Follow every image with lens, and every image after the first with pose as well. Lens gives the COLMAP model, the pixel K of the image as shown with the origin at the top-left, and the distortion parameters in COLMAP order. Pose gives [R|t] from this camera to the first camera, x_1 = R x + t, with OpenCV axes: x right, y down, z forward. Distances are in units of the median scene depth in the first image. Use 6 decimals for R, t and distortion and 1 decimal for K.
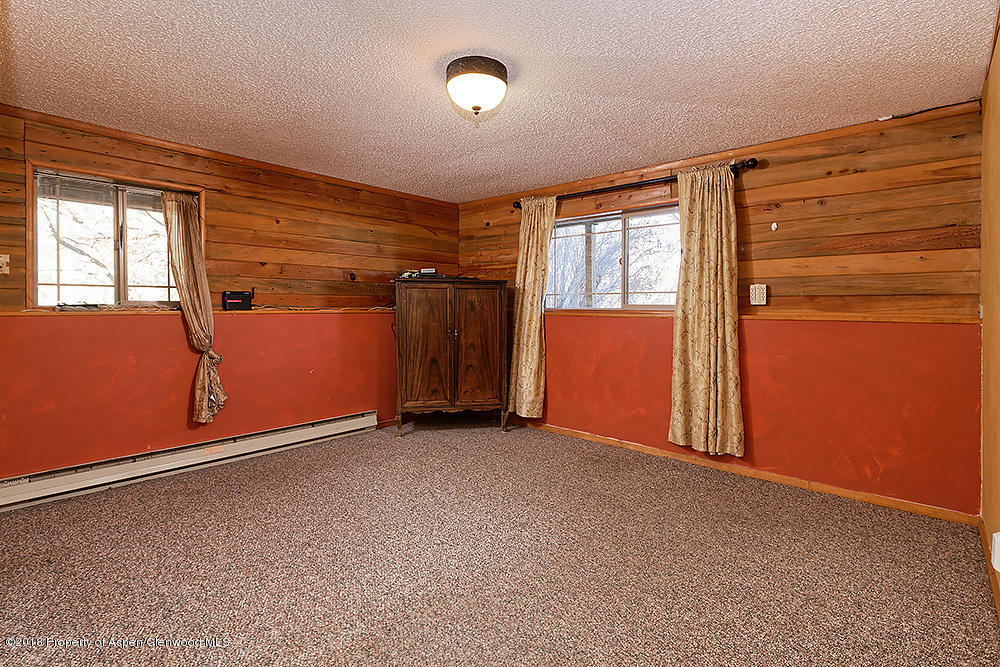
lens RADIAL K [[464.6, 0, 522.1], [0, 464.6, 307.8], [0, 0, 1]] dist [0.001822, -0.001587]
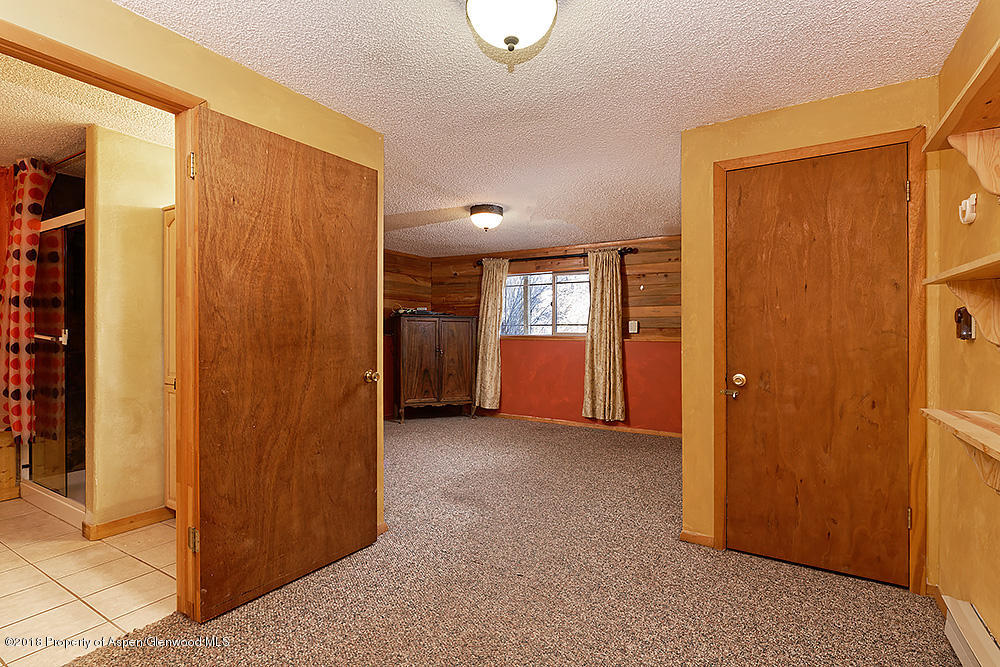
lens RADIAL K [[474.1, 0, 502.7], [0, 474.1, 339.3], [0, 0, 1]] dist [-0.001167, 0.000203]
pose [[0.987801, -0.001096, 0.155717, -0.224224], [-0.000381, 0.999955, 0.009456, 0.001043], [-0.155720, -0.009400, 0.987757, -0.609951]]
